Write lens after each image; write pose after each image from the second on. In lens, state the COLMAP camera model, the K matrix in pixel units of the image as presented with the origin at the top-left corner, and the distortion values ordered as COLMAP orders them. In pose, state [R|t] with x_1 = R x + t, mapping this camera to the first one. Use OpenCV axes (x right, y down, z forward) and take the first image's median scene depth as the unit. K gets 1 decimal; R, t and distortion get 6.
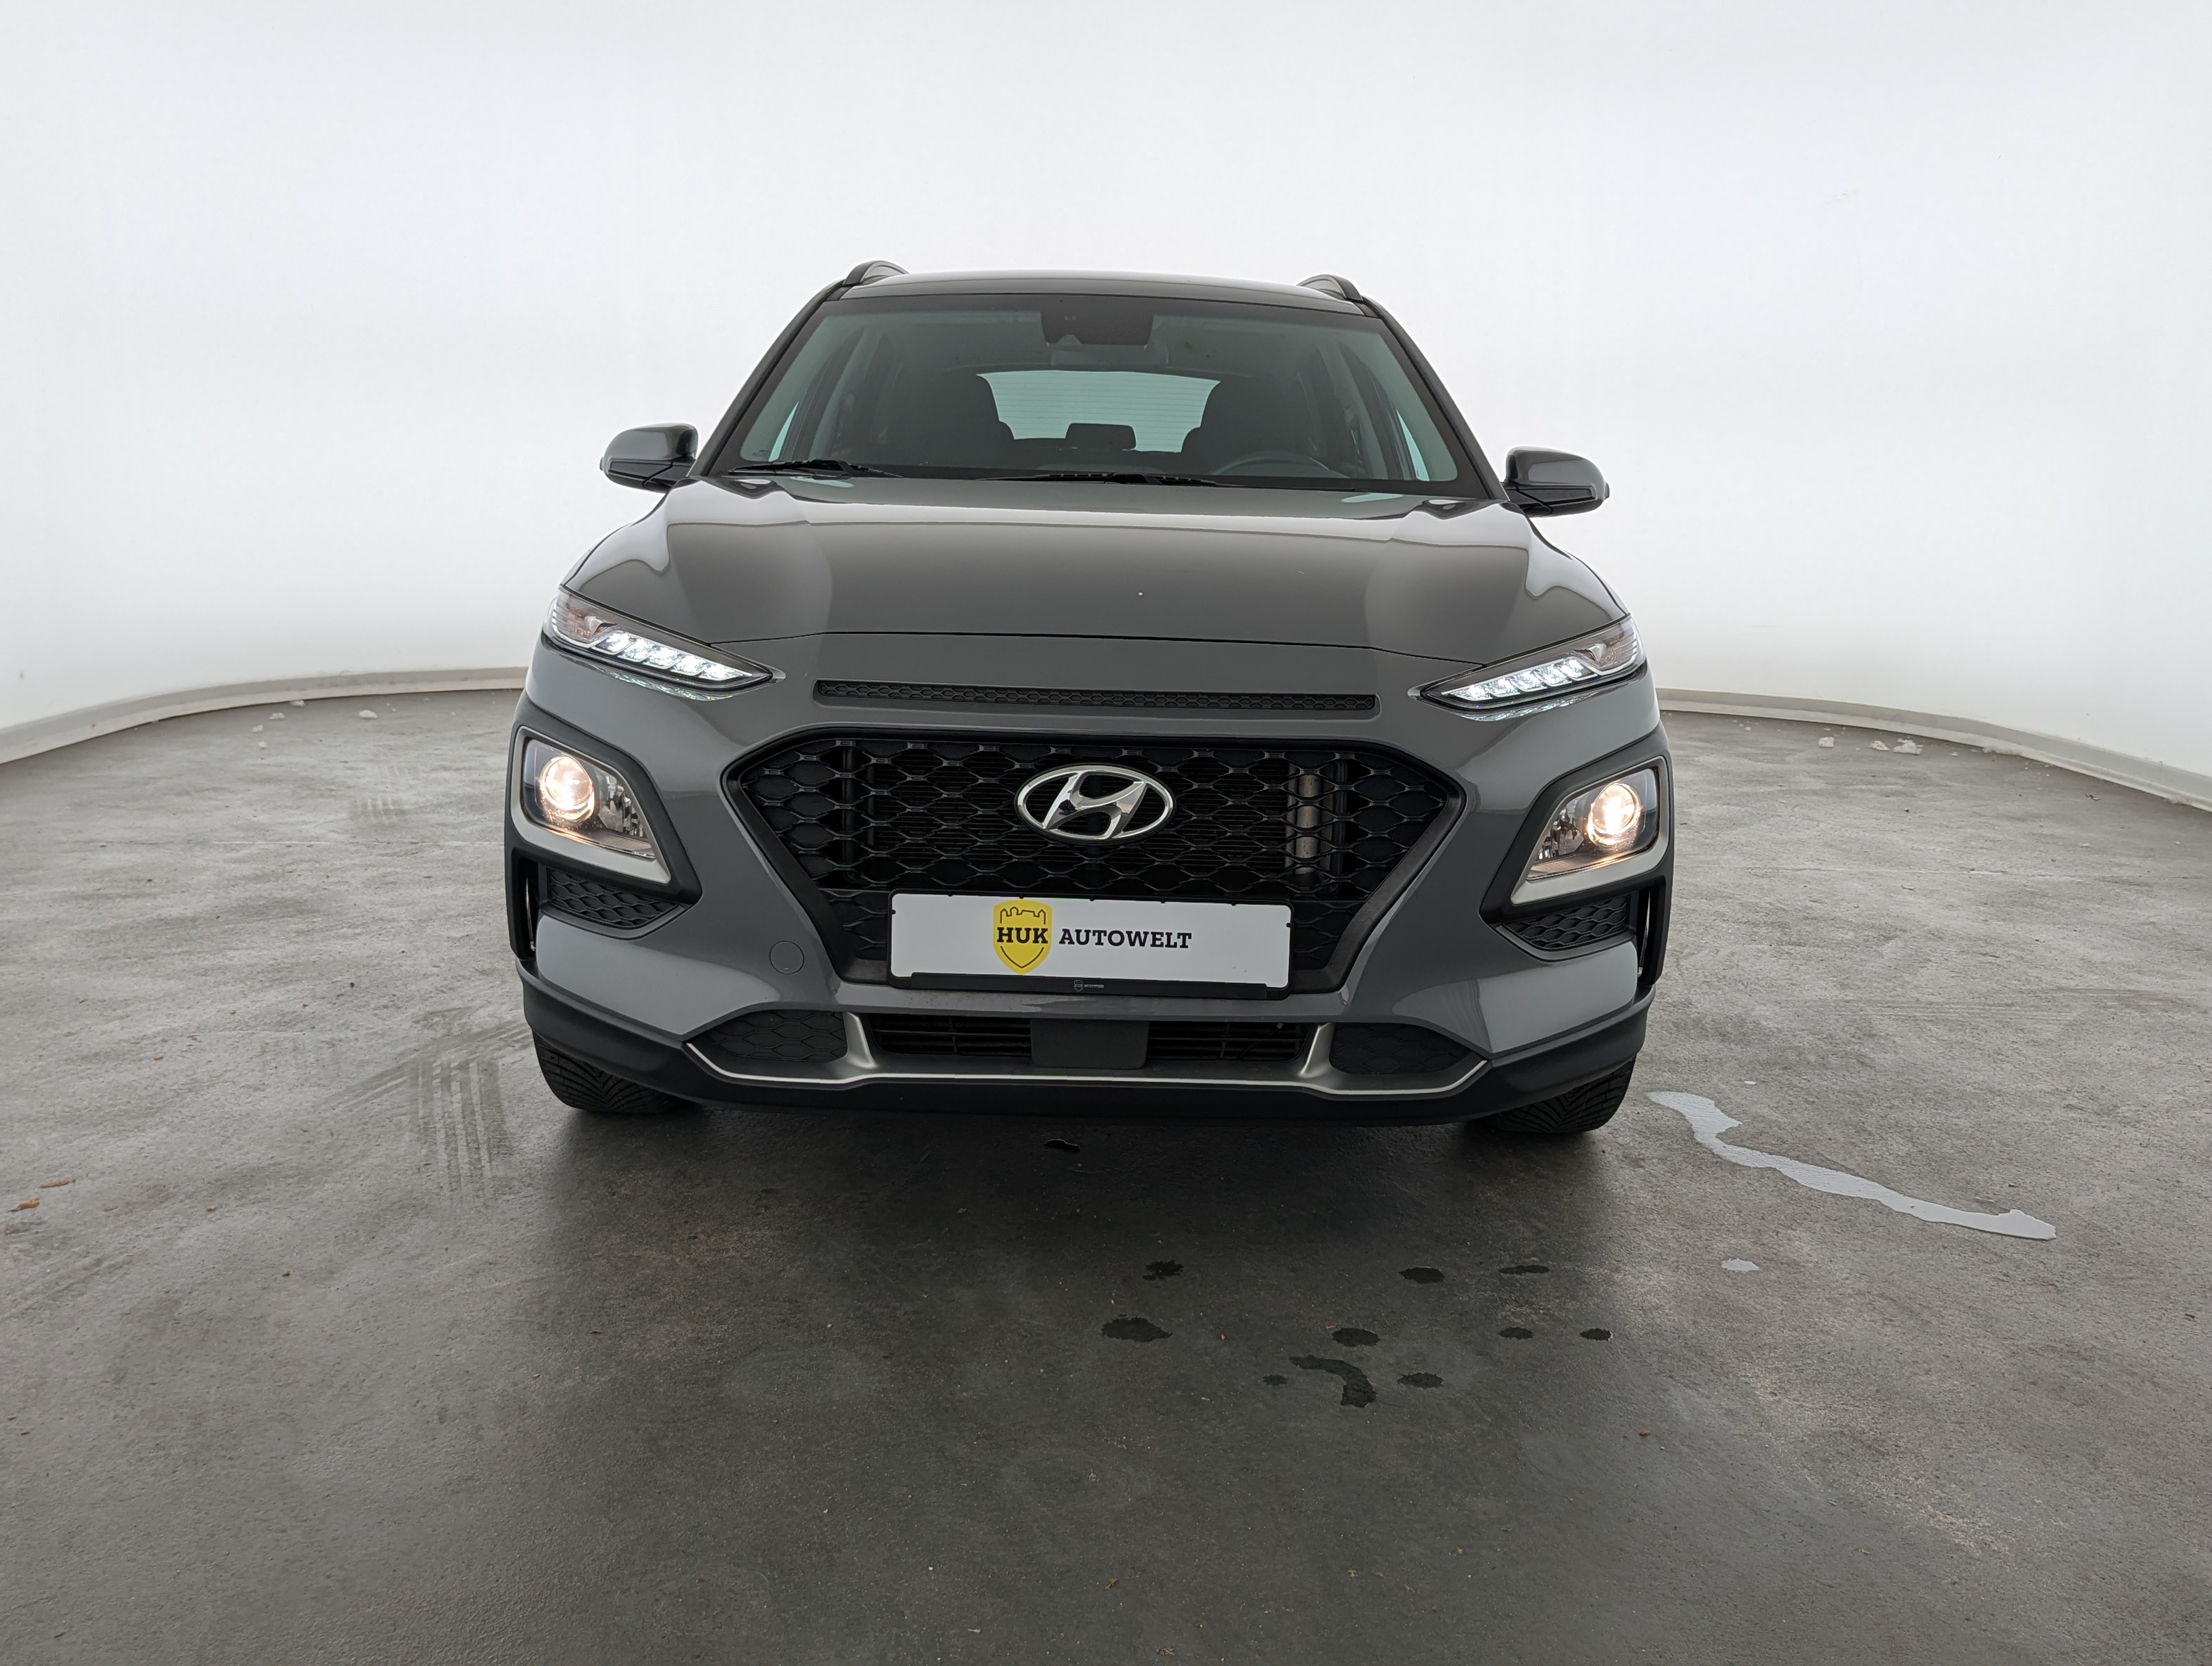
lens RADIAL K [[1985.0, 0, 1147.4], [0, 1985.0, 821.7], [0, 0, 1]] dist [0.057254, -0.012804]
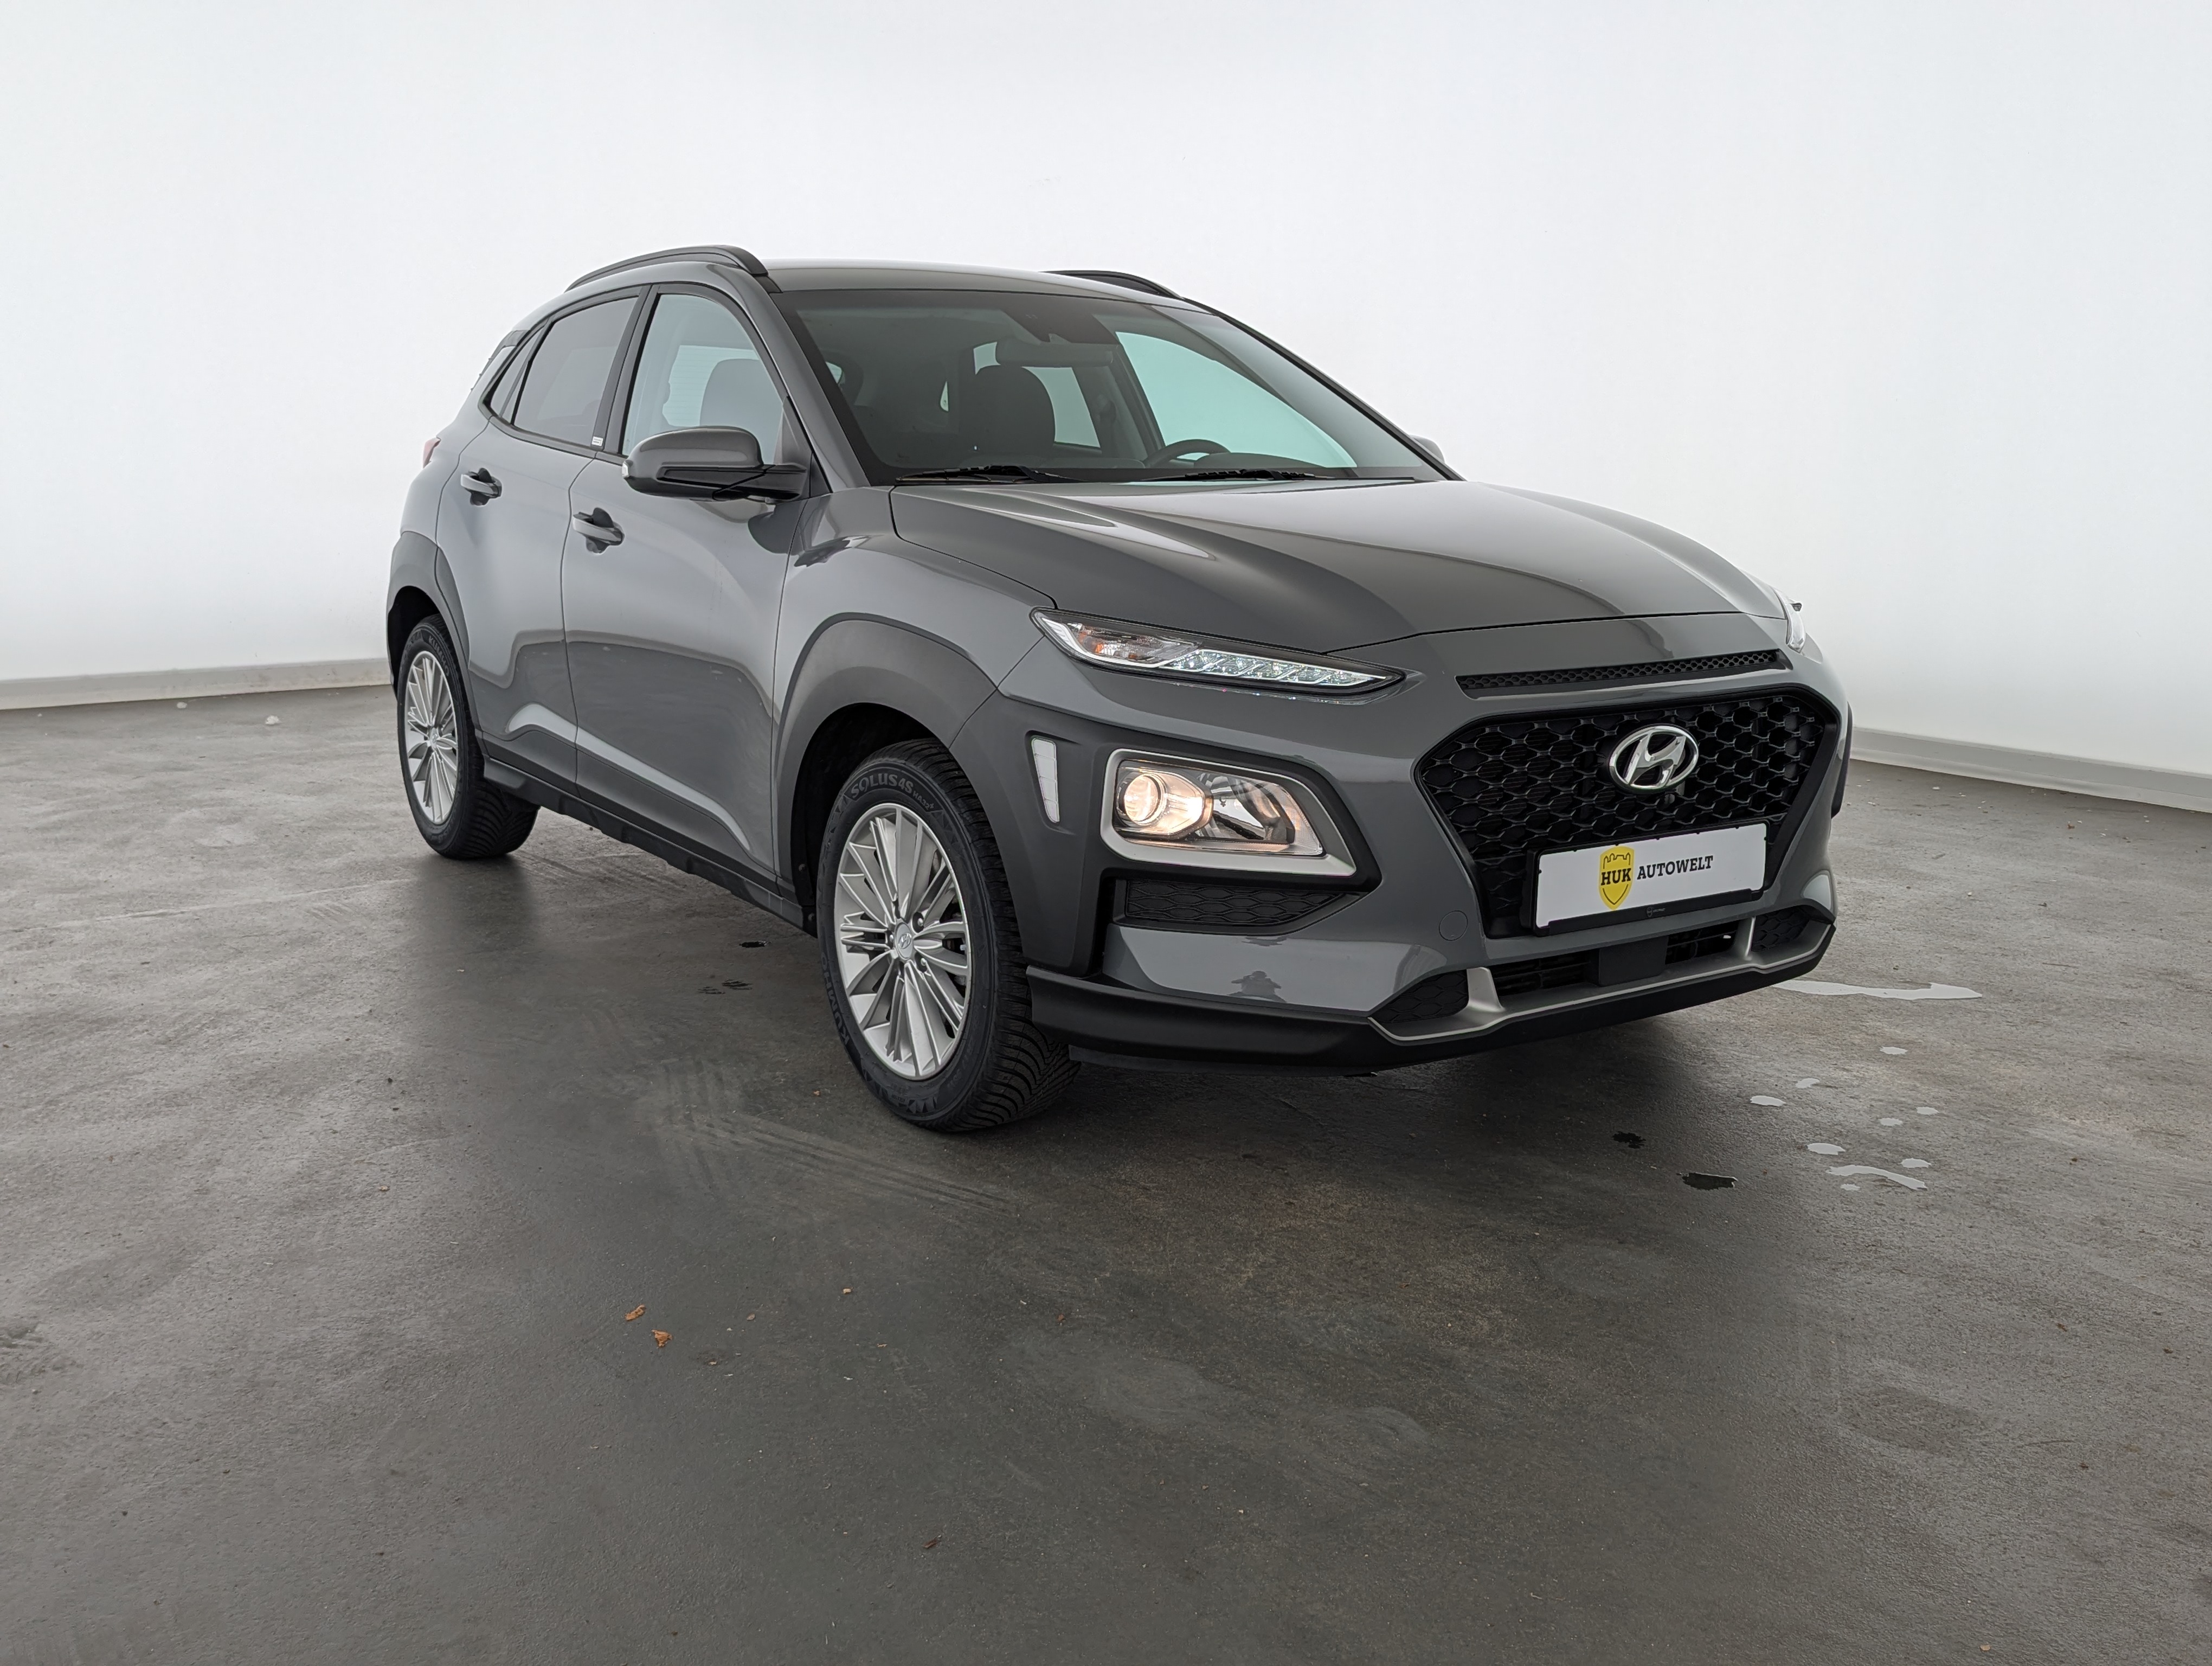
lens RADIAL K [[1995.5, 0, 998.1], [0, 1995.5, 842.4], [0, 0, 1]] dist [0.014345, 0.000679]
pose [[0.851964, -0.130504, 0.507076, -0.671266], [0.110098, 0.991440, 0.070181, -0.059603], [-0.511894, -0.003964, 0.859040, 0.115277]]
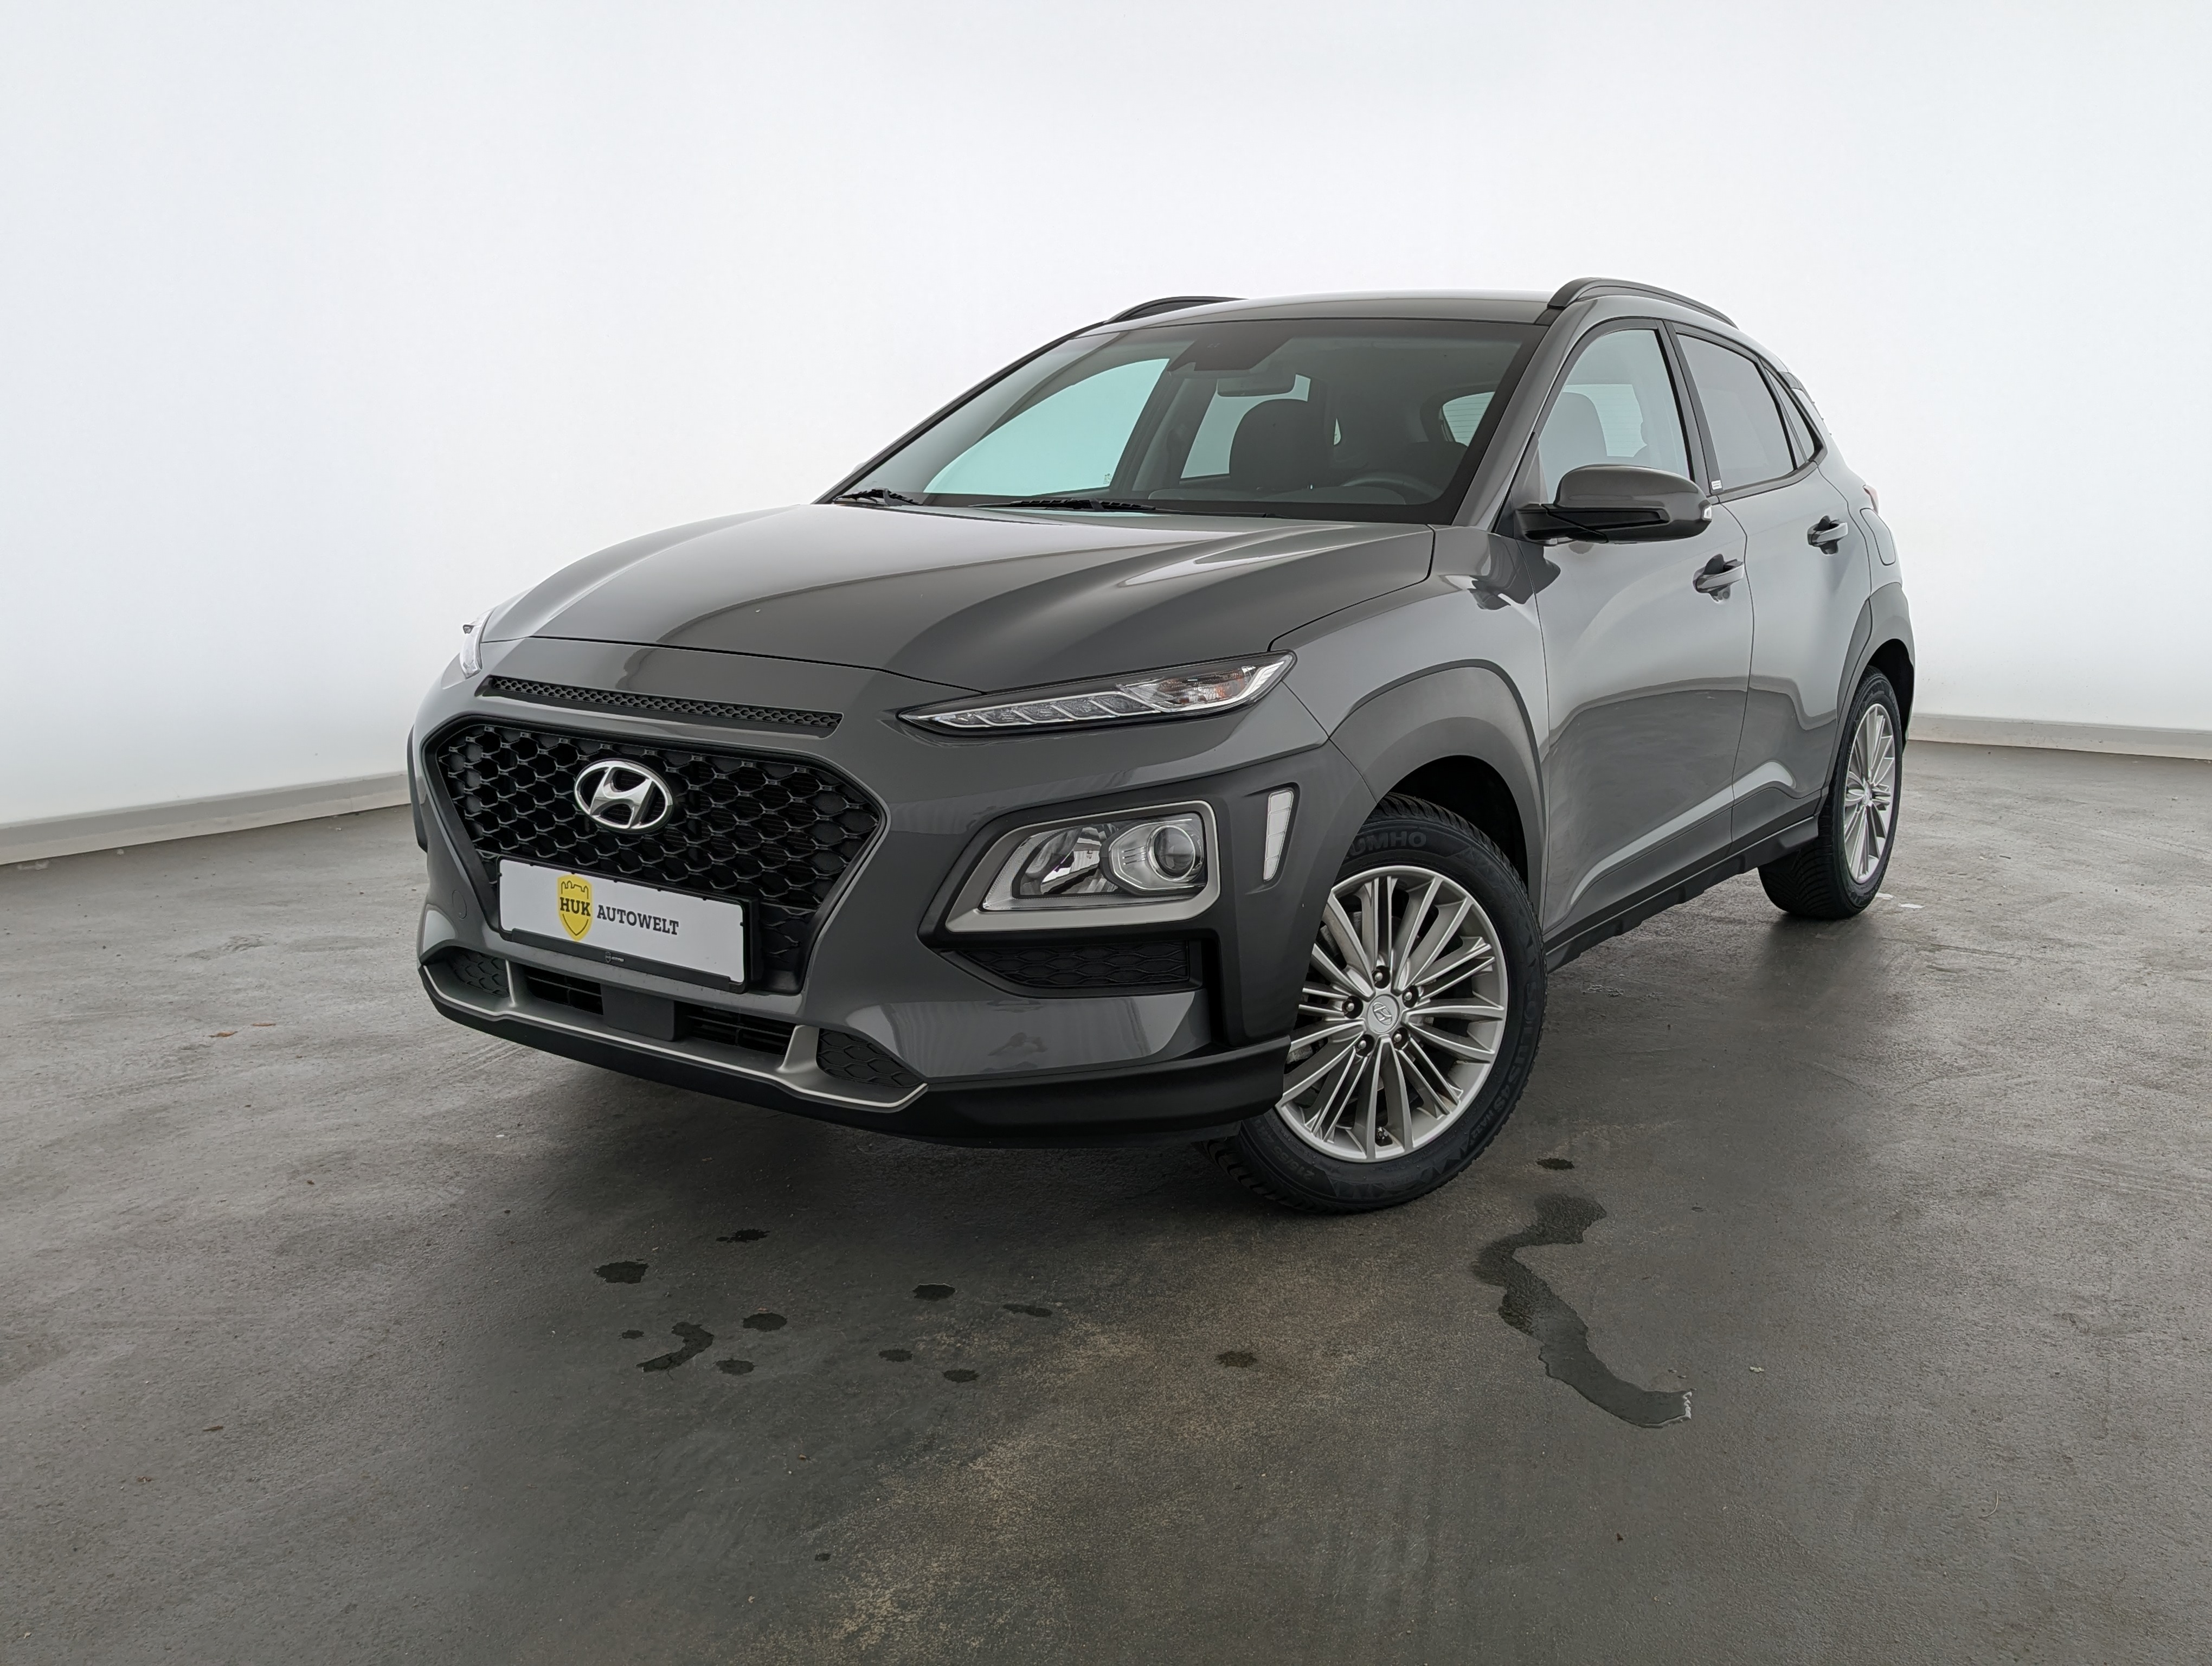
lens RADIAL K [[1985.0, 0, 1147.4], [0, 1985.0, 821.7], [0, 0, 1]] dist [0.057254, -0.012804]
pose [[0.824868, 0.087374, -0.558533, 0.578500], [-0.091548, 0.995589, 0.020542, -0.030680], [0.557864, 0.034188, 0.829228, 0.161146]]
